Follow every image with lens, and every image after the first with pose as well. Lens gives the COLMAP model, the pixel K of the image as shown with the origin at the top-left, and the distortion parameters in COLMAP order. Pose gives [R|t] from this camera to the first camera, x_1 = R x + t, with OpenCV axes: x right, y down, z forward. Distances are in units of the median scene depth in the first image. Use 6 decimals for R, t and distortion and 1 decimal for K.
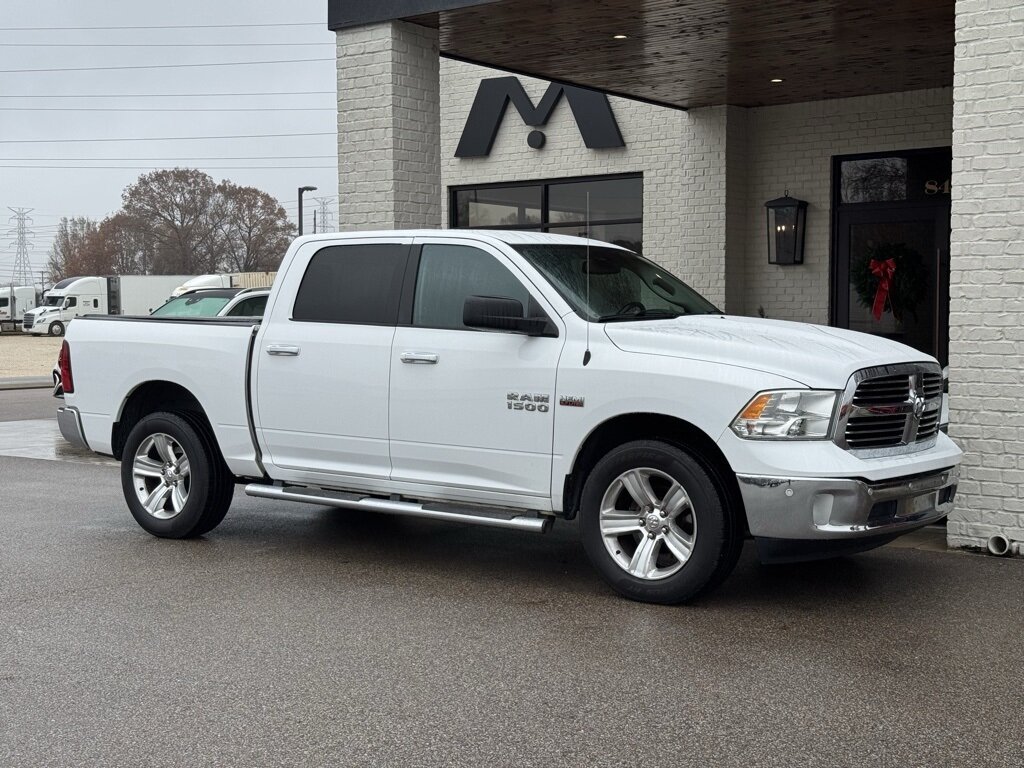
lens RADIAL K [[1424.0, 0, 508.6], [0, 1424.0, 382.1], [0, 0, 1]] dist [0.135585, 0.000000]
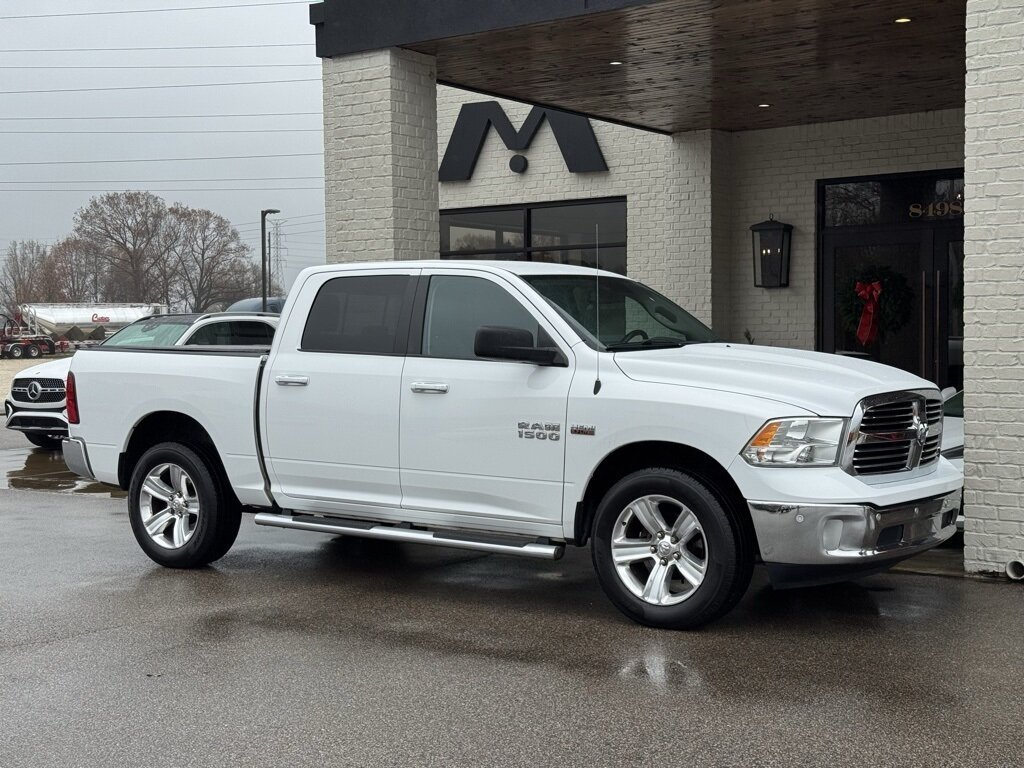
lens RADIAL K [[1424.0, 0, 508.7], [0, 1424.0, 382.8], [0, 0, 1]] dist [0.135585, 0.000000]
pose [[0.999524, -0.008135, 0.029752, -0.027822], [0.008543, 0.999871, -0.013624, -0.004393], [-0.029637, 0.013872, 0.999464, 0.005162]]
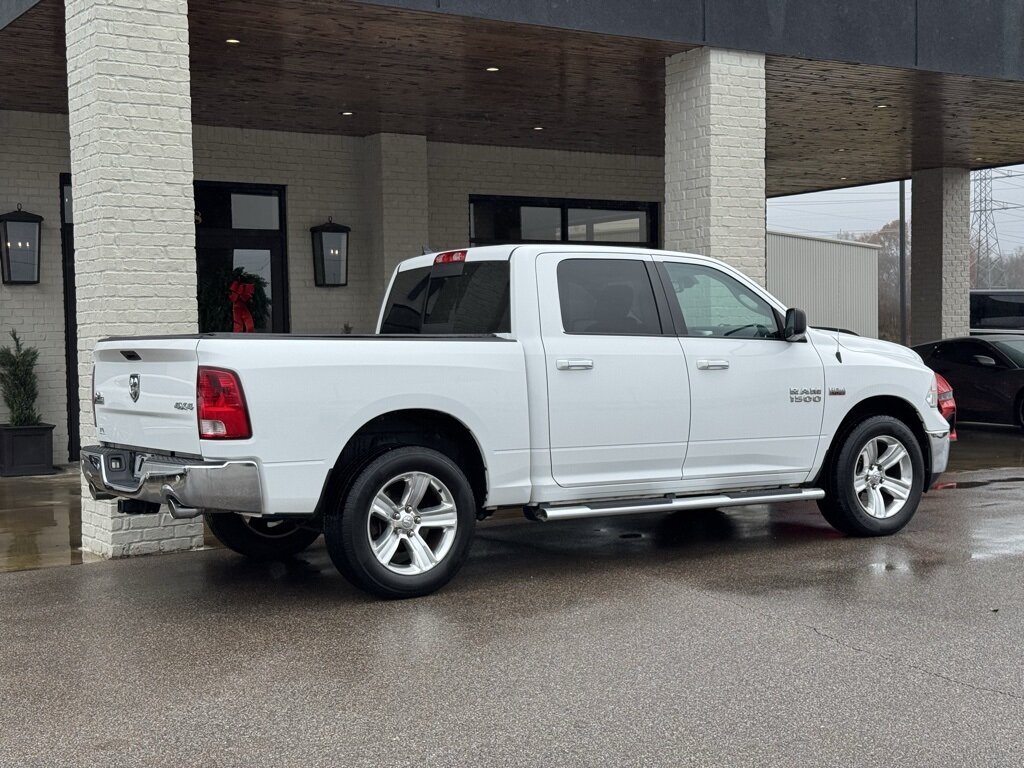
lens RADIAL K [[1424.0, 0, 513.1], [0, 1424.0, 384.1], [0, 0, 1]] dist [0.135585, 0.000000]
pose [[0.333864, -0.037756, 0.941865, -0.772147], [0.060732, 0.997983, 0.018478, -0.021305], [-0.940663, 0.051032, 0.335483, 0.525566]]
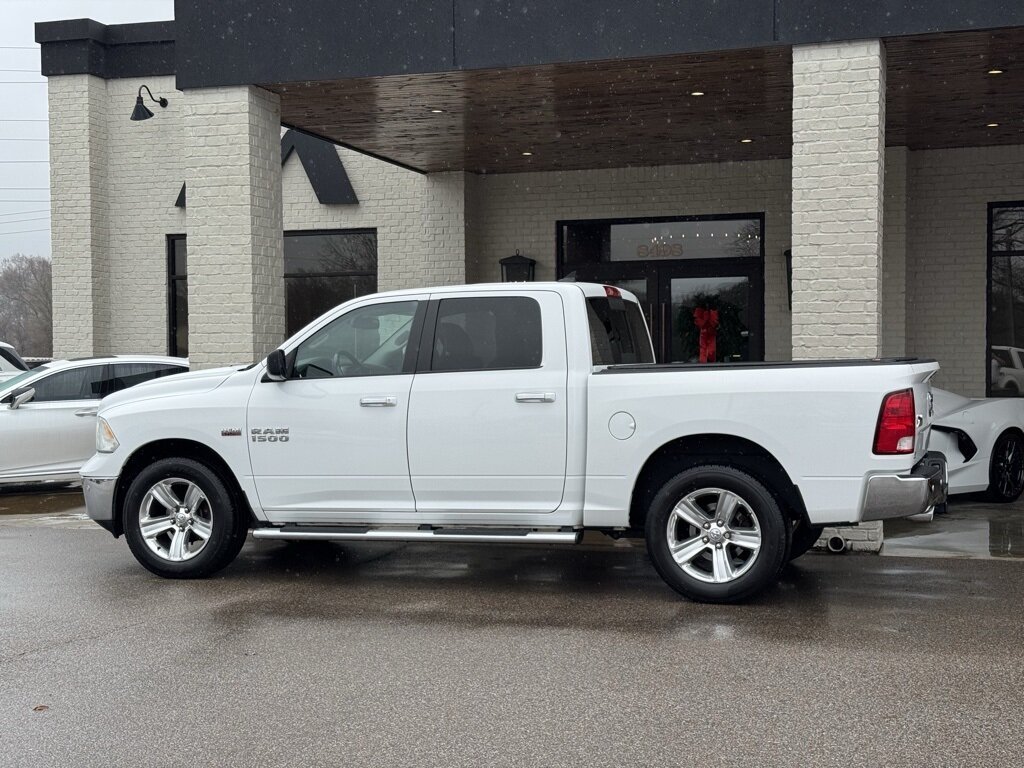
lens RADIAL K [[1424.0, 0, 515.0], [0, 1424.0, 386.8], [0, 0, 1]] dist [0.135585, 0.000000]
pose [[0.942987, -0.010406, 0.332665, -0.237143], [0.020220, 0.999456, -0.026055, 0.002611], [-0.332213, 0.031296, 0.942685, -0.056370]]
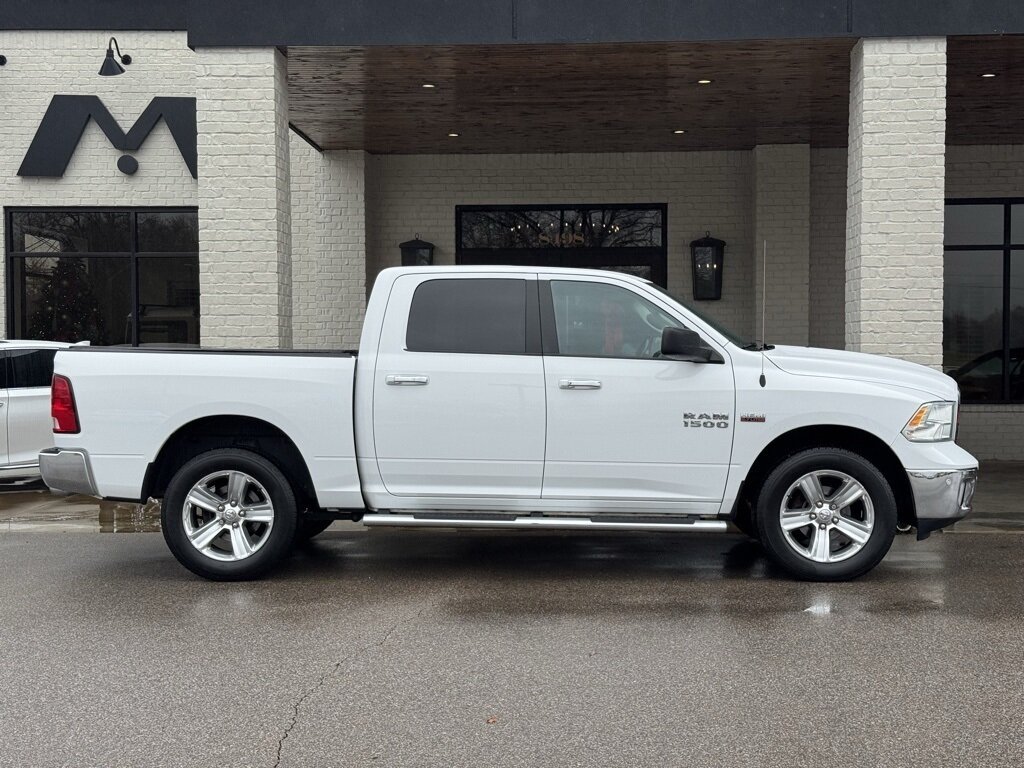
lens RADIAL K [[1424.0, 0, 514.5], [0, 1424.0, 385.3], [0, 0, 1]] dist [0.135585, 0.000000]
pose [[0.819615, -0.015580, 0.572703, -0.484988], [0.029440, 0.999455, -0.014944, -0.001198], [-0.572158, 0.029108, 0.819627, 0.103034]]
